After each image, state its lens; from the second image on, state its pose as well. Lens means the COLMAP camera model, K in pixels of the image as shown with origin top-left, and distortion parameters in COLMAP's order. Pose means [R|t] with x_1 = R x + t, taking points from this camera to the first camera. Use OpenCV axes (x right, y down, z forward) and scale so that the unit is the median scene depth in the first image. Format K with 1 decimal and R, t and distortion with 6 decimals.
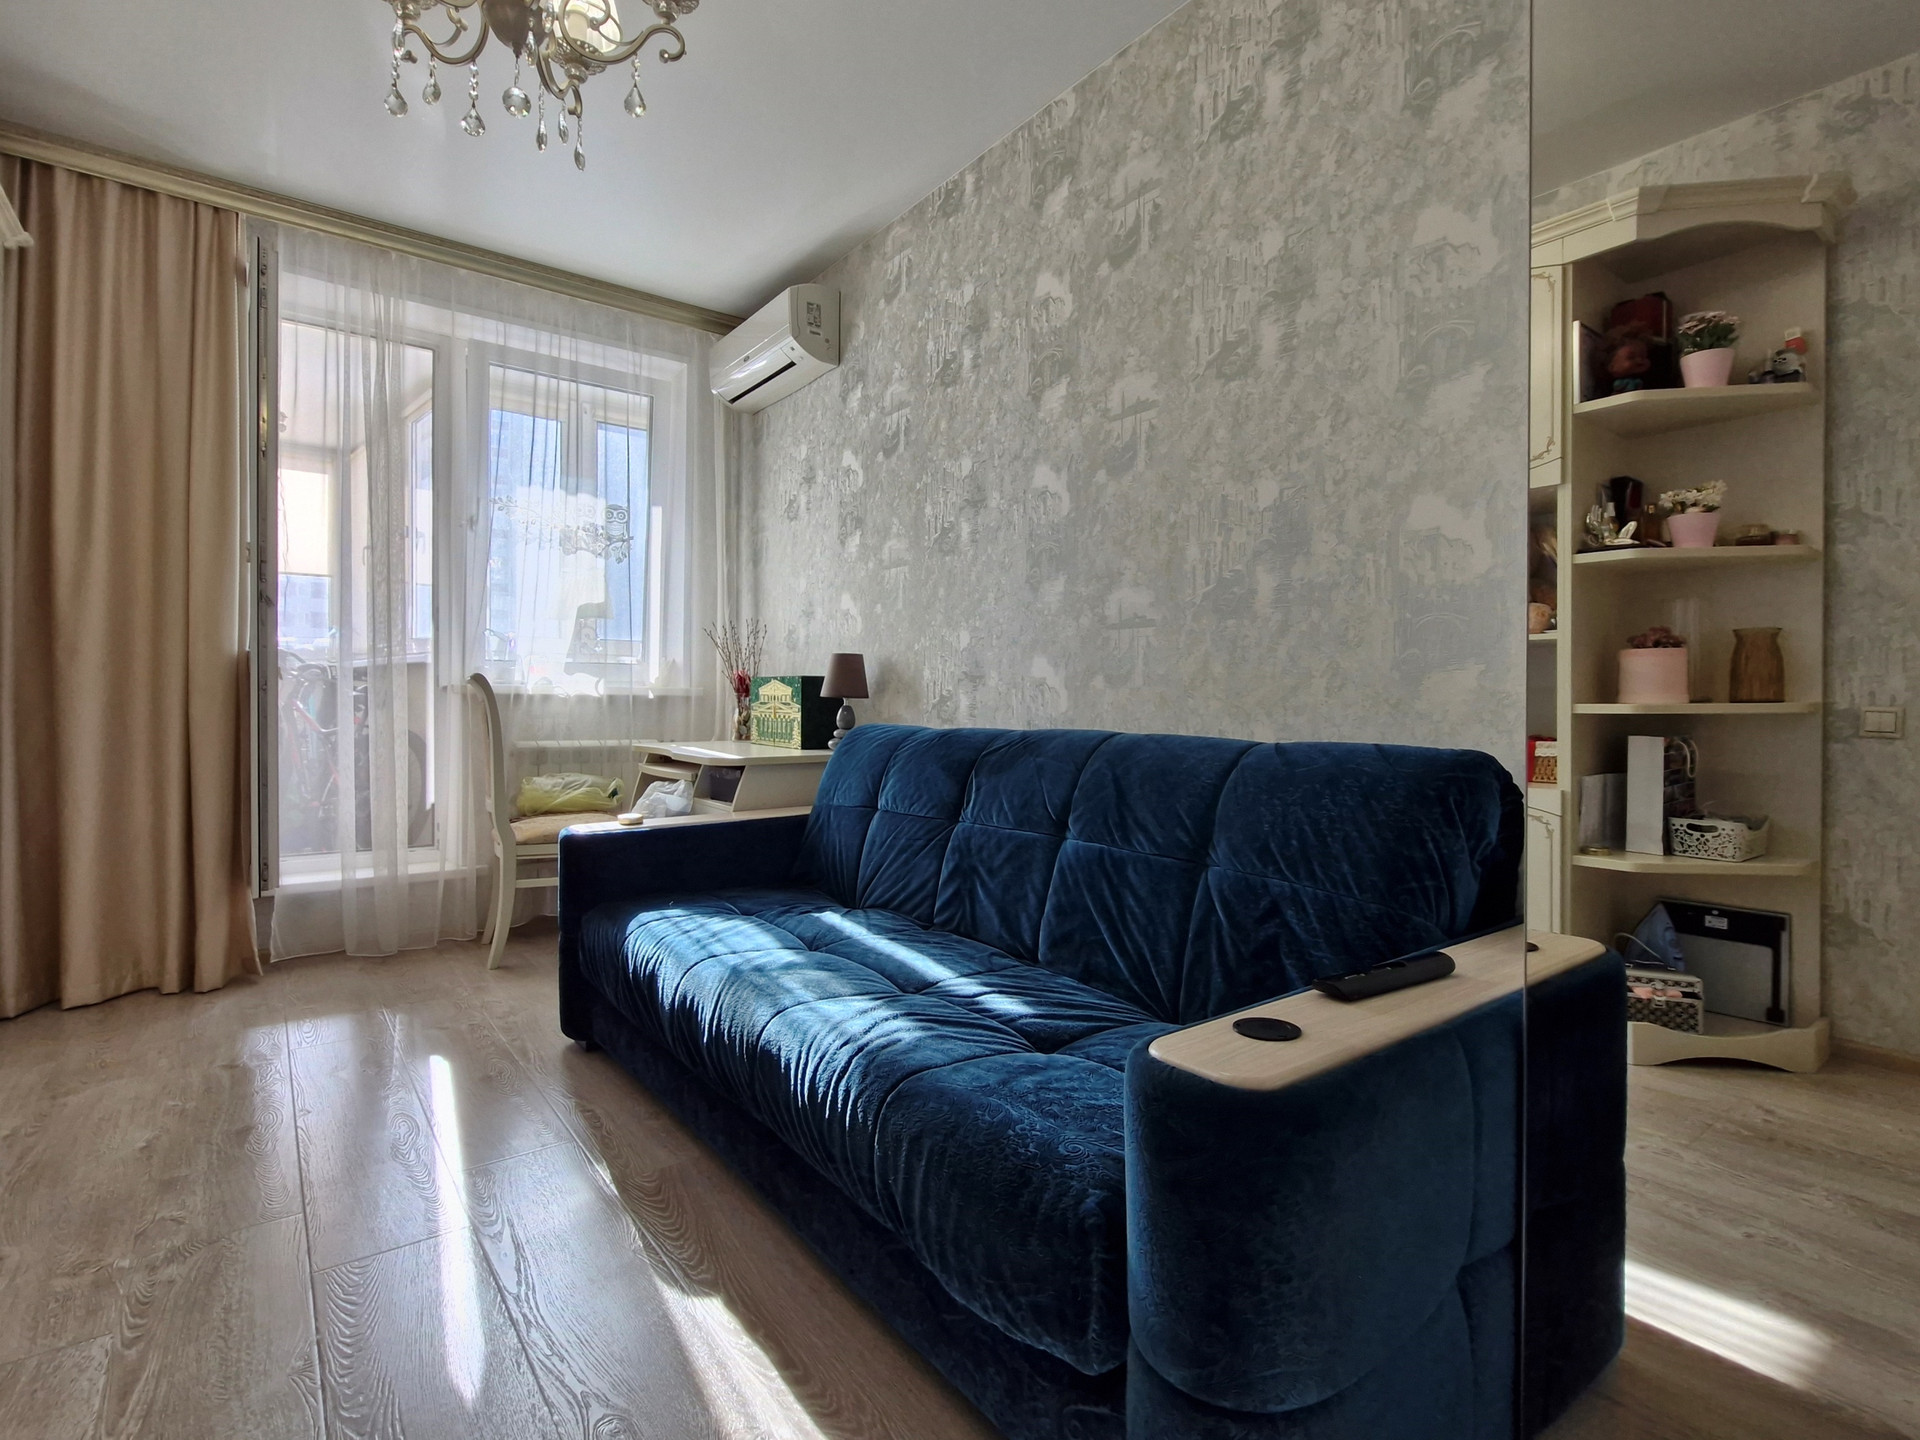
lens RADIAL K [[932.9, 0, 953.7], [0, 932.9, 716.9], [0, 0, 1]] dist [0.004744, -0.002296]
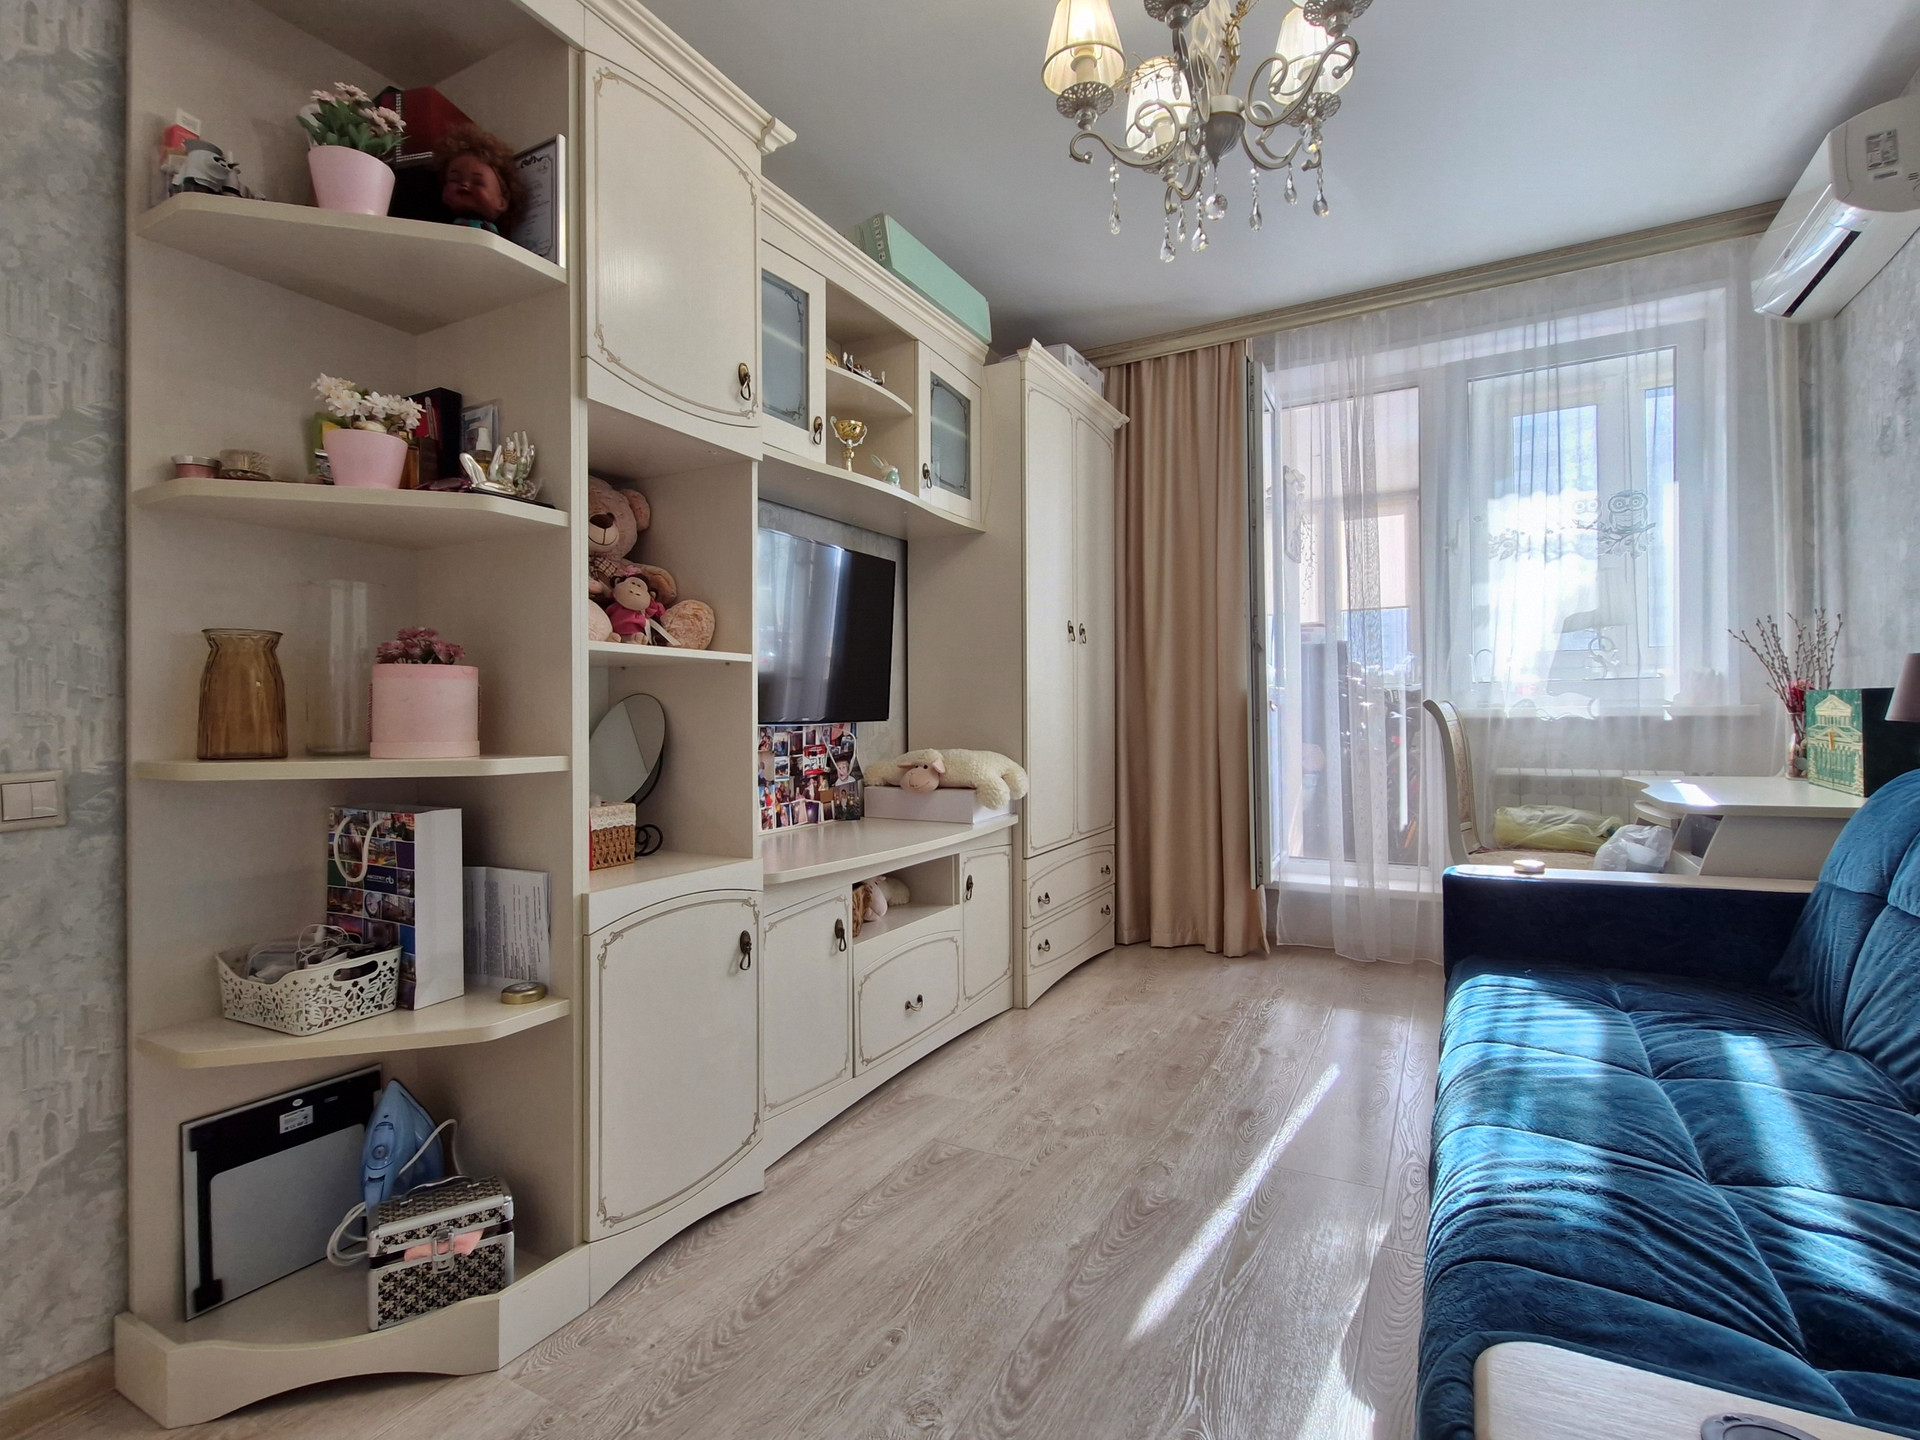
lens RADIAL K [[932.9, 0, 954.0], [0, 932.9, 717.1], [0, 0, 1]] dist [0.004744, -0.002296]
pose [[0.410629, -0.011940, -0.911724, 0.187397], [0.004502, 0.999929, -0.011068, -0.018708], [0.911792, 0.000440, 0.410653, 0.117708]]
